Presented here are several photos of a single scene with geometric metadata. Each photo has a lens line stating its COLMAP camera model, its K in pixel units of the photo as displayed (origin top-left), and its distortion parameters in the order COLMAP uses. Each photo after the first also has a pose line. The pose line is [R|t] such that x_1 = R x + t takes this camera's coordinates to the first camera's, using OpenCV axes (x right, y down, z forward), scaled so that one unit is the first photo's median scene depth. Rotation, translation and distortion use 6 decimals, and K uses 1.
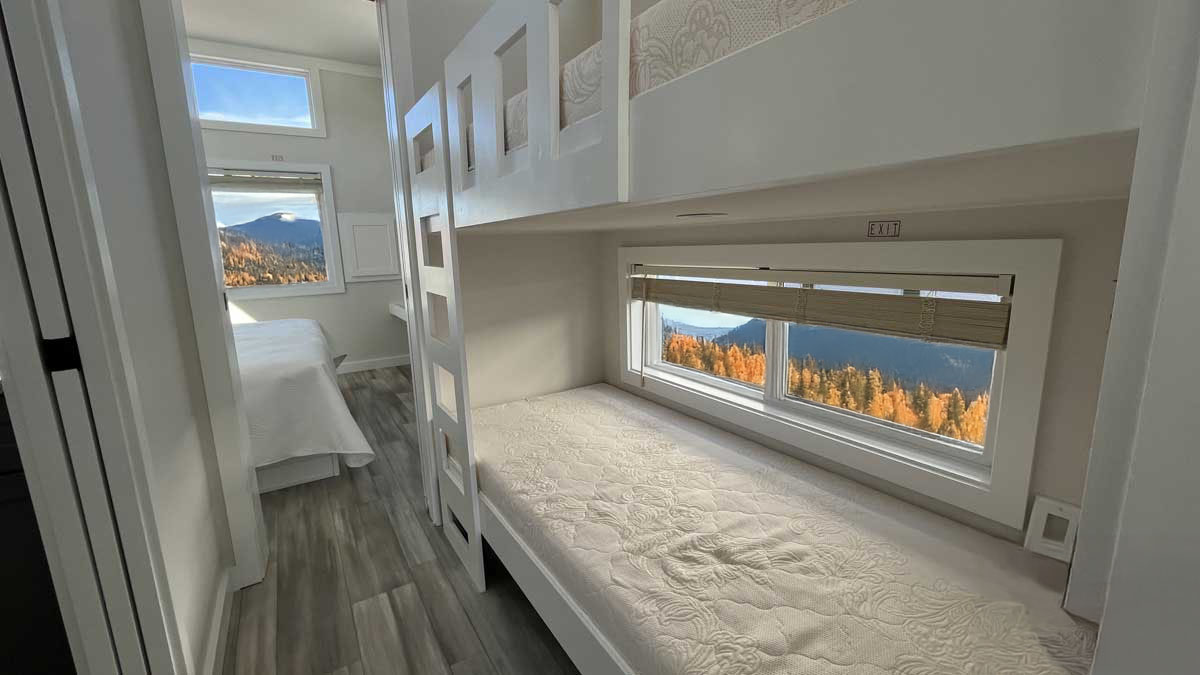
lens RADIAL K [[492.7, 0, 600.0], [0, 492.7, 337.5], [0, 0, 1]] dist [0.000460, 0.000040]
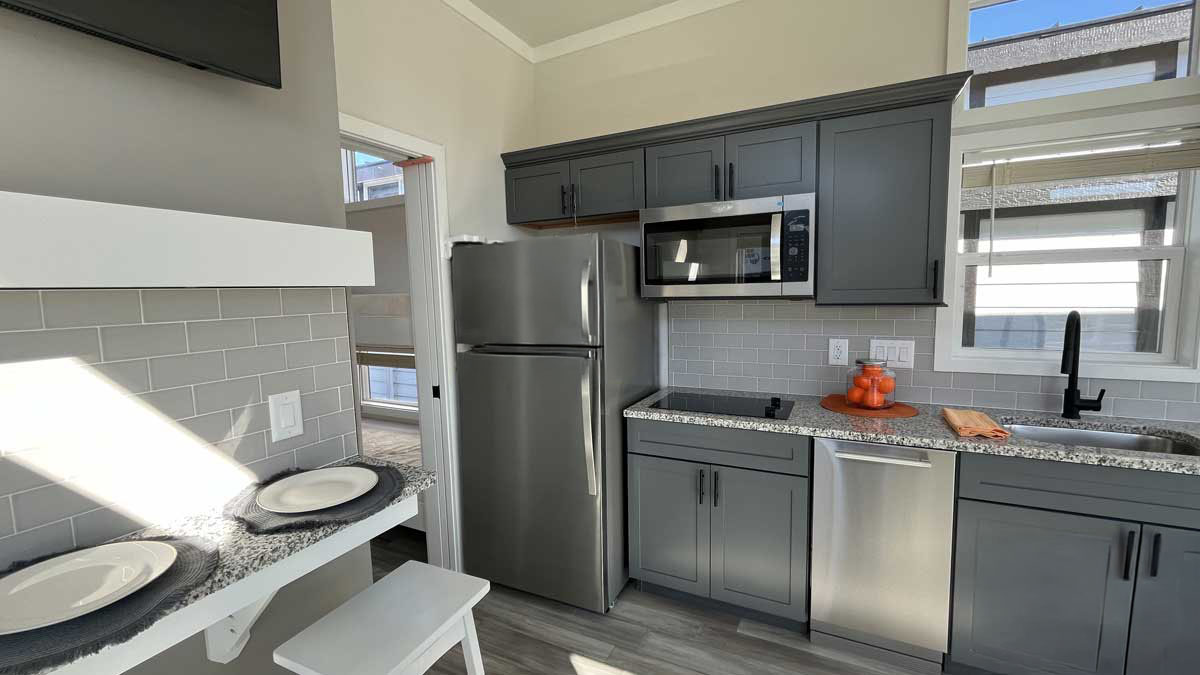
lens RADIAL K [[492.7, 0, 600.0], [0, 492.7, 337.5], [0, 0, 1]] dist [0.000460, 0.000040]
pose [[0.859009, -0.041467, 0.510279, -0.107716], [0.091737, 0.993050, -0.073732, 0.055699], [-0.503675, 0.110148, 0.856843, -1.484133]]
